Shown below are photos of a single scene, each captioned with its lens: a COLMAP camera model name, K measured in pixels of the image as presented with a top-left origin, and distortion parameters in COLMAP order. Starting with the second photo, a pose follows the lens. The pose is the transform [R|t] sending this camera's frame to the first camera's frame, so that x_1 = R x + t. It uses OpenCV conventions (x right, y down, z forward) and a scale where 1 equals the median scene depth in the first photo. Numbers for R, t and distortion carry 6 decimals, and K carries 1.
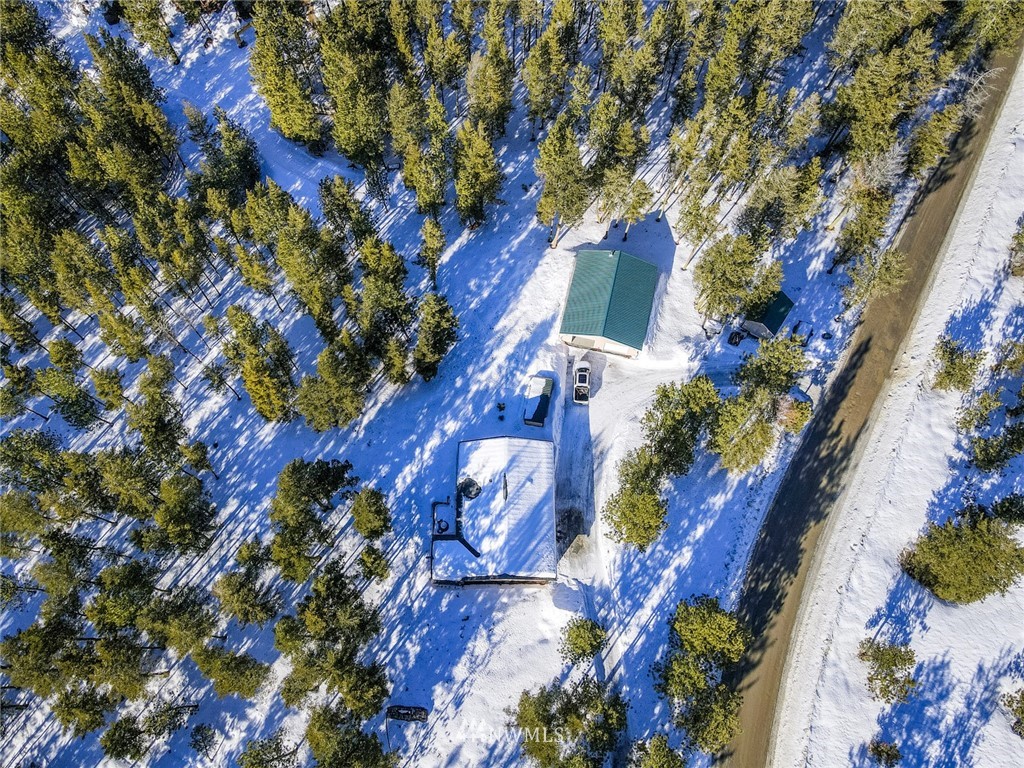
lens RADIAL K [[744.6, 0, 512.0], [0, 744.6, 384.0], [0, 0, 1]] dist [0.007696, 0.002844]
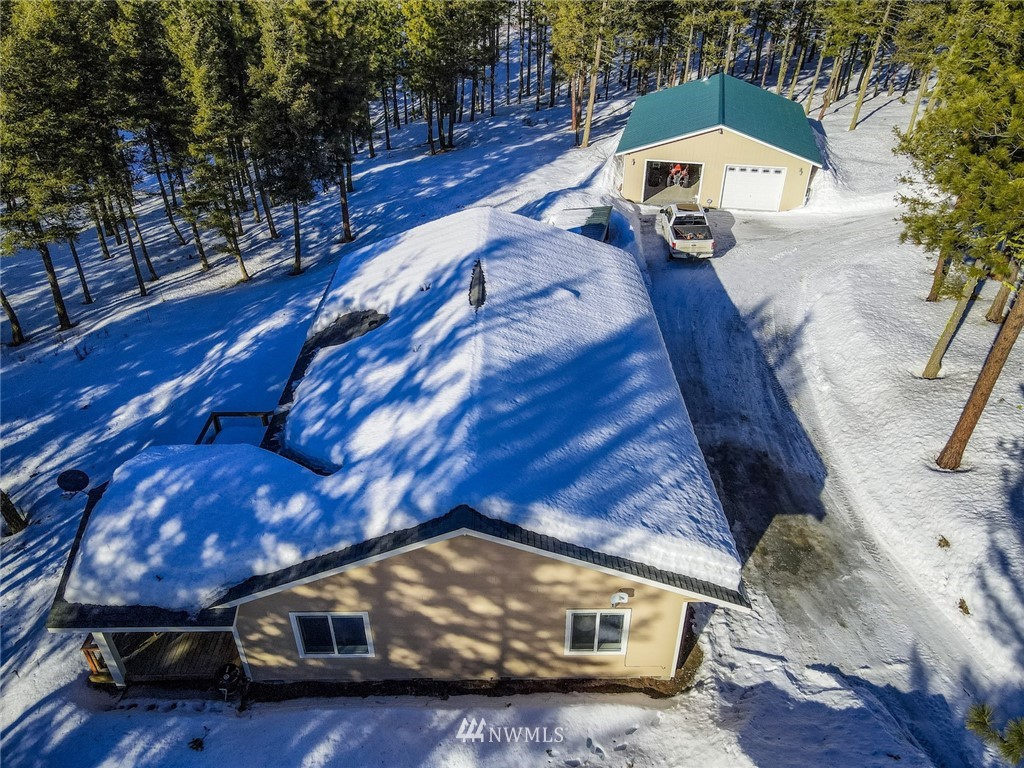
lens RADIAL K [[744.6, 0, 512.0], [0, 744.6, 384.0], [0, 0, 1]] dist [0.007696, 0.002844]
pose [[0.999969, -0.007578, 0.002083, 0.002838], [0.007366, 0.811218, -0.584698, 0.320056], [0.002741, 0.584695, 0.811249, 0.807018]]
